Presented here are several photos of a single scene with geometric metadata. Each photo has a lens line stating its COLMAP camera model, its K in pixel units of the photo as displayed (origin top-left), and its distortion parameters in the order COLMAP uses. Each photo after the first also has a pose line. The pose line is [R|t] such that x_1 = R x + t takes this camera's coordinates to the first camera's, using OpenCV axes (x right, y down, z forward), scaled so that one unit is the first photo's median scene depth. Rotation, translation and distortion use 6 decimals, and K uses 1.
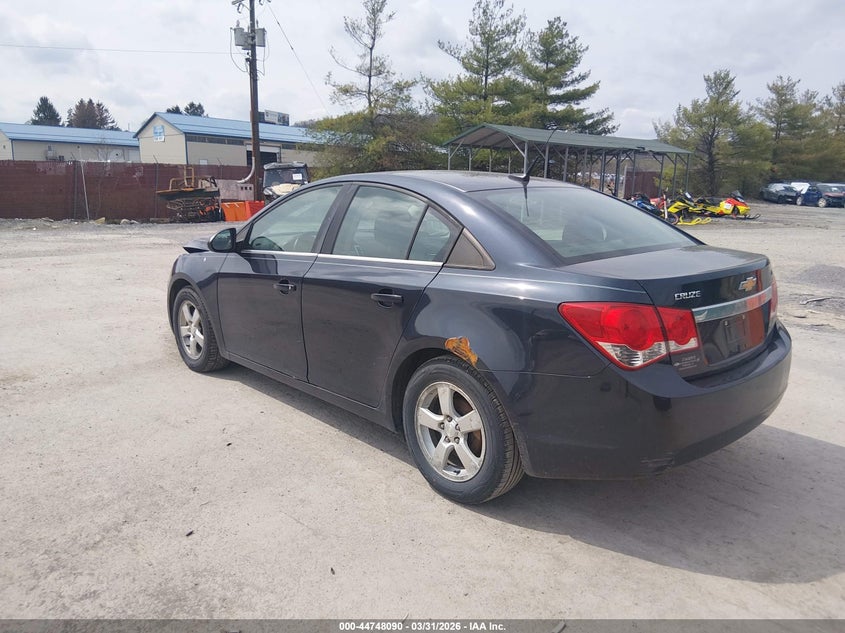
lens RADIAL K [[671.1, 0, 422.5], [0, 671.1, 316.5], [0, 0, 1]] dist [0.003865, -0.001105]
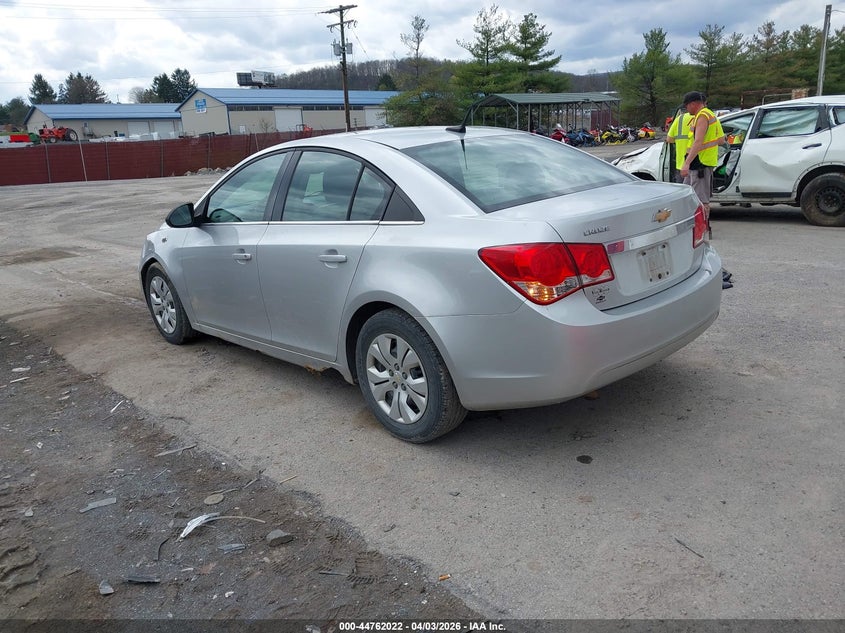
lens RADIAL K [[671.1, 0, 422.5], [0, 671.1, 316.5], [0, 0, 1]] dist [0.003865, -0.001105]
pose [[0.997029, -0.076706, 0.007068, -0.100692], [0.075985, 0.994412, 0.073282, 0.098688], [-0.012650, -0.072527, 0.997286, -0.534858]]
